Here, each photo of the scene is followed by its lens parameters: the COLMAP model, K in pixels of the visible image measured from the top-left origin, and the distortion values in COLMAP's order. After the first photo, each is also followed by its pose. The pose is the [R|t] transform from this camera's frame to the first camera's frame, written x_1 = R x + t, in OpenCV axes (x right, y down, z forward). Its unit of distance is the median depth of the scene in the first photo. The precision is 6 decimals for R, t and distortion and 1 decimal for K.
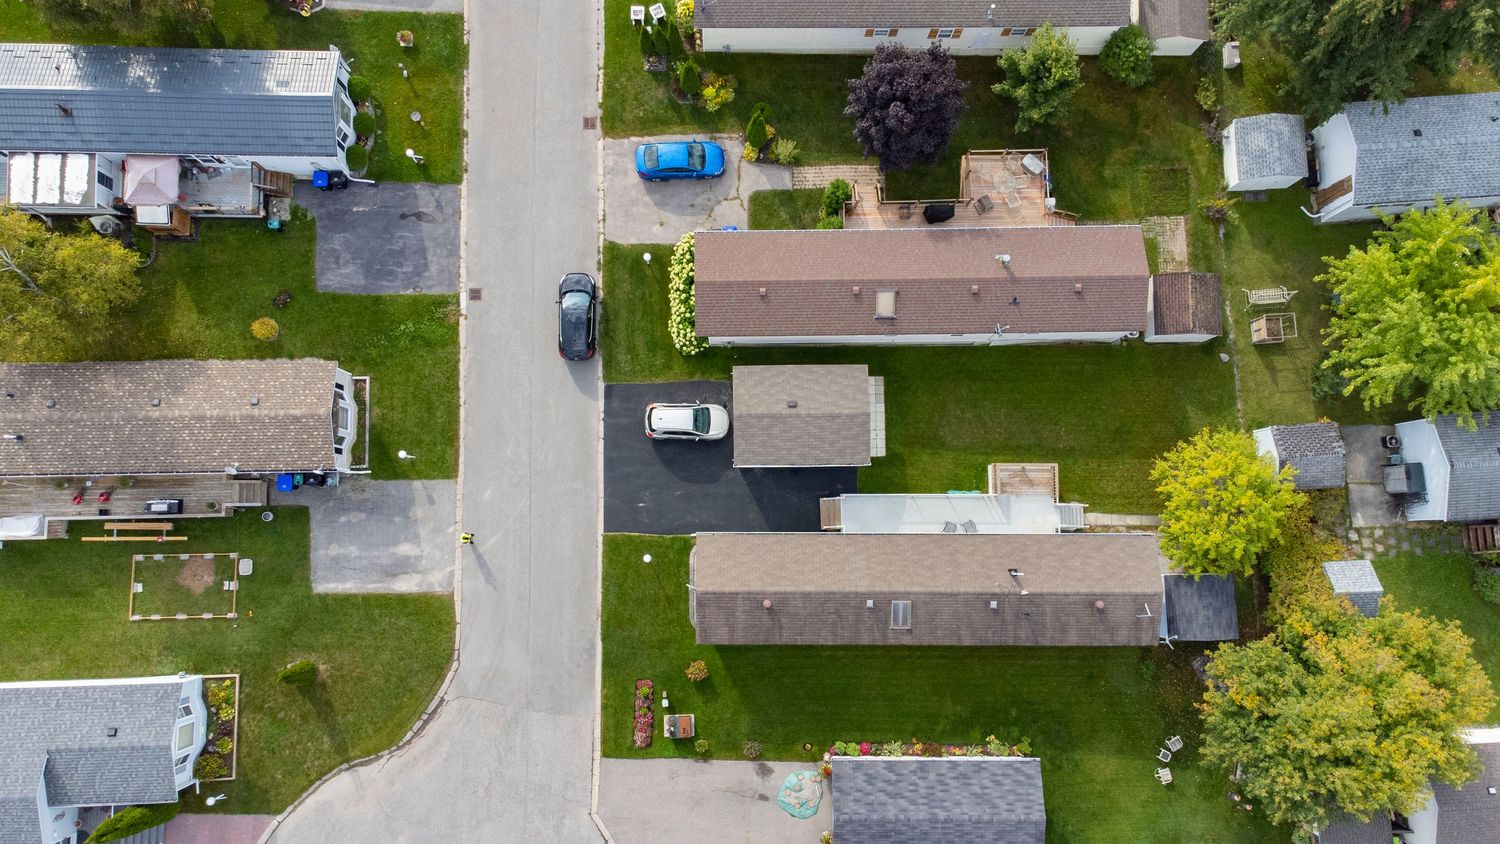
lens RADIAL K [[1131.6, 0, 743.6], [0, 1131.6, 421.3], [0, 0, 1]] dist [0.009553, 0.075762]
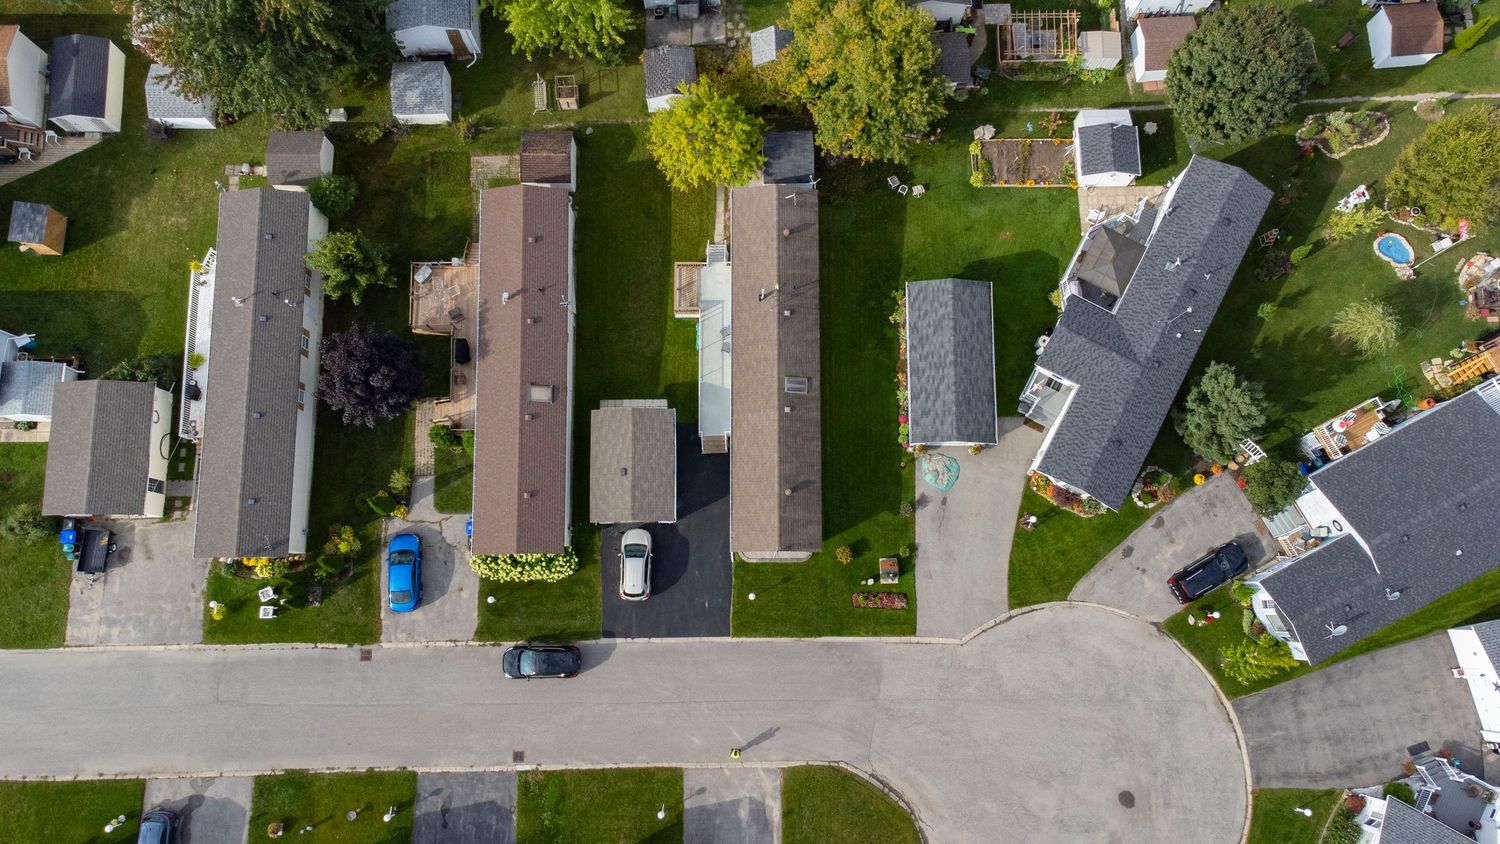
lens RADIAL K [[1140.1, 0, 743.2], [0, 1140.1, 422.9], [0, 0, 1]] dist [0.094949, -0.238893]
pose [[-0.000618, -0.986948, 0.161039, -0.097348], [0.993726, 0.017404, 0.110476, -0.023230], [-0.111837, 0.160097, 0.980745, -0.204084]]
